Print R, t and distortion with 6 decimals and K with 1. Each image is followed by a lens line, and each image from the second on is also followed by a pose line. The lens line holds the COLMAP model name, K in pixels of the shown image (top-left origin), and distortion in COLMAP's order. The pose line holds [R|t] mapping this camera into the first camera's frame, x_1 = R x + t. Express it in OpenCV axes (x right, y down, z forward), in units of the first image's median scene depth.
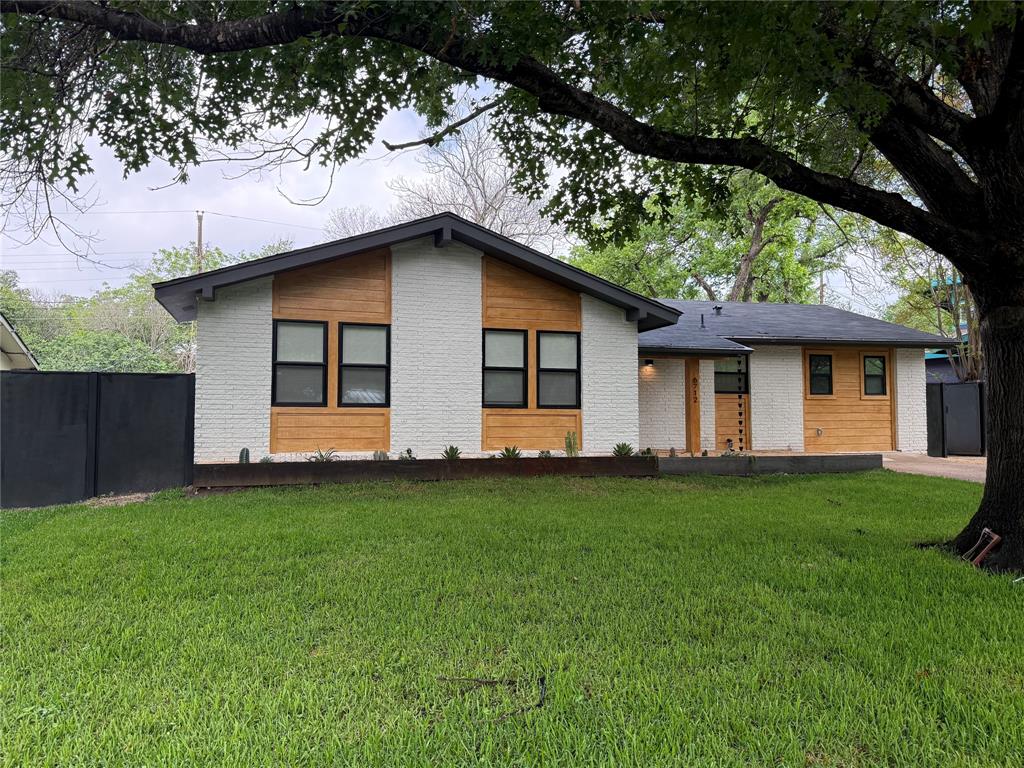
lens RADIAL K [[764.3, 0, 513.6], [0, 764.3, 386.4], [0, 0, 1]] dist [0.030320, -0.004870]
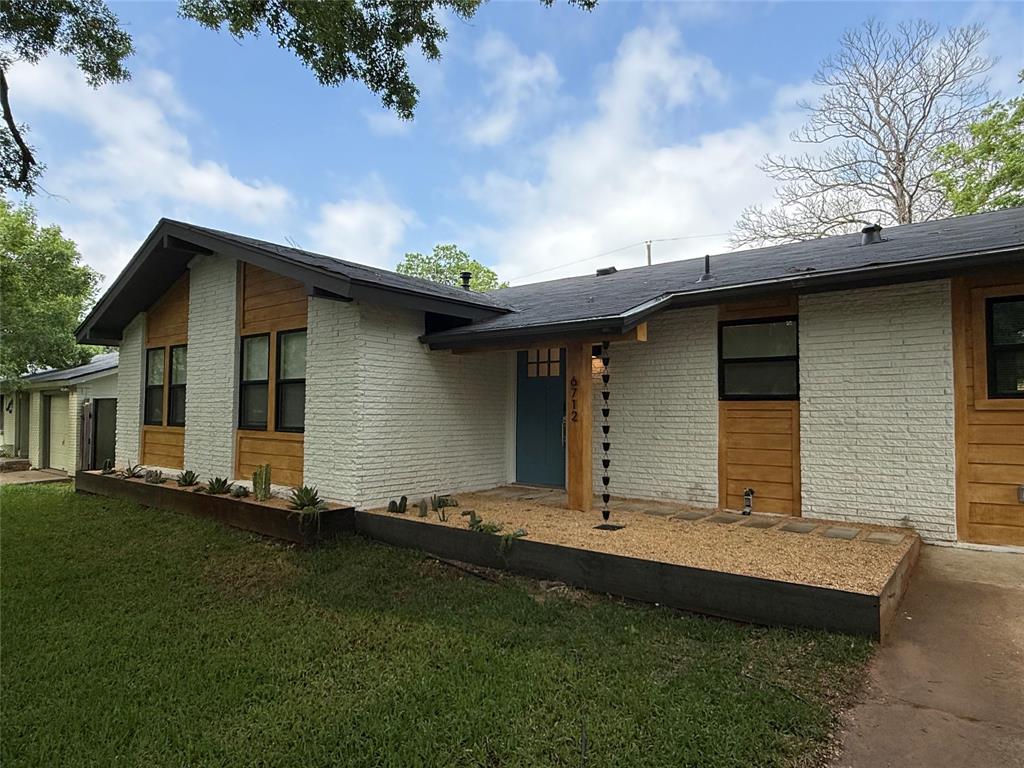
lens RADIAL K [[588.0, 0, 510.9], [0, 588.0, 383.5], [0, 0, 1]] dist [-0.002613, -0.000181]
pose [[0.584696, -0.030348, -0.810685, 0.589193], [0.038052, 0.999226, -0.009962, -0.004287], [0.810360, -0.025023, 0.585398, 0.749413]]
